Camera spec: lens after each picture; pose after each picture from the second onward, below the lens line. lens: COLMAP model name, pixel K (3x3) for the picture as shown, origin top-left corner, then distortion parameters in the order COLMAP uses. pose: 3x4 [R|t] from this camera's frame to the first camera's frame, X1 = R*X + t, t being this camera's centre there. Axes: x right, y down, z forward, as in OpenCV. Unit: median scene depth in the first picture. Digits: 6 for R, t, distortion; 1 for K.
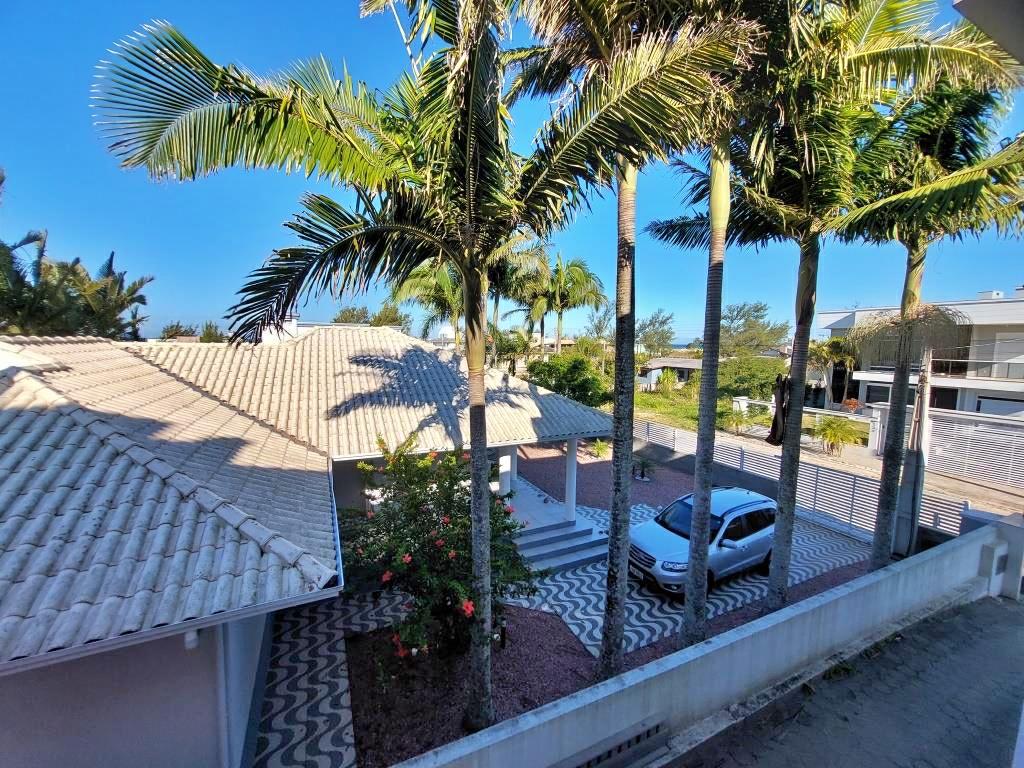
lens RADIAL K [[399.2, 0, 503.5], [0, 399.2, 381.7], [0, 0, 1]] dist [-0.000350, -0.002791]
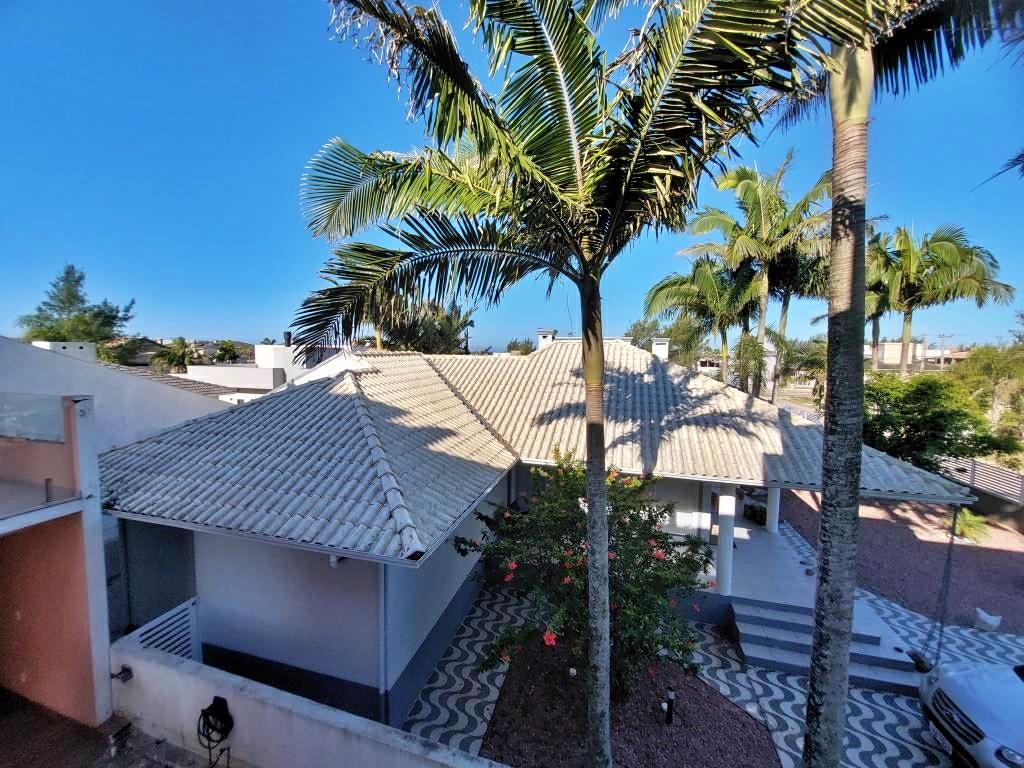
lens RADIAL K [[399.2, 0, 503.5], [0, 399.2, 381.7], [0, 0, 1]] dist [-0.000350, -0.002791]
pose [[0.752862, 0.043743, -0.656724, 0.232197], [-0.064856, 0.997863, -0.007884, -0.010030], [0.654976, 0.048528, 0.754090, 0.111022]]
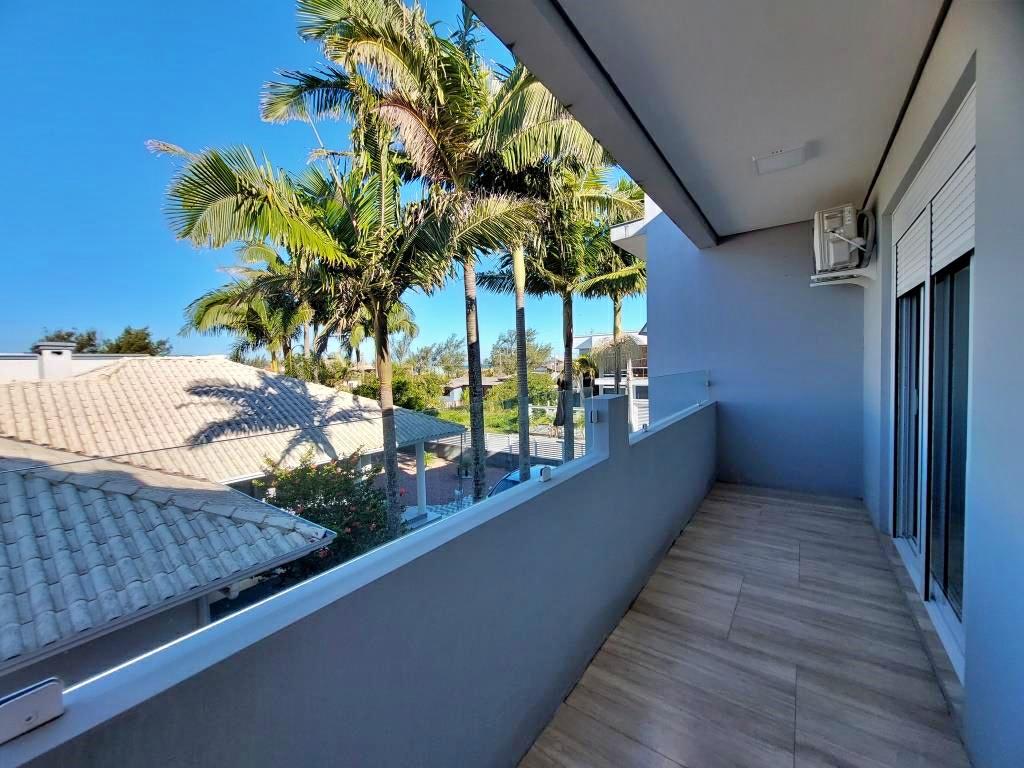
lens RADIAL K [[399.2, 0, 503.5], [0, 399.2, 381.7], [0, 0, 1]] dist [-0.000350, -0.002791]
pose [[0.876903, -0.057007, 0.477275, -0.232935], [0.085725, 0.995571, -0.038590, 0.032646], [-0.472961, 0.074754, 0.877907, -0.255393]]
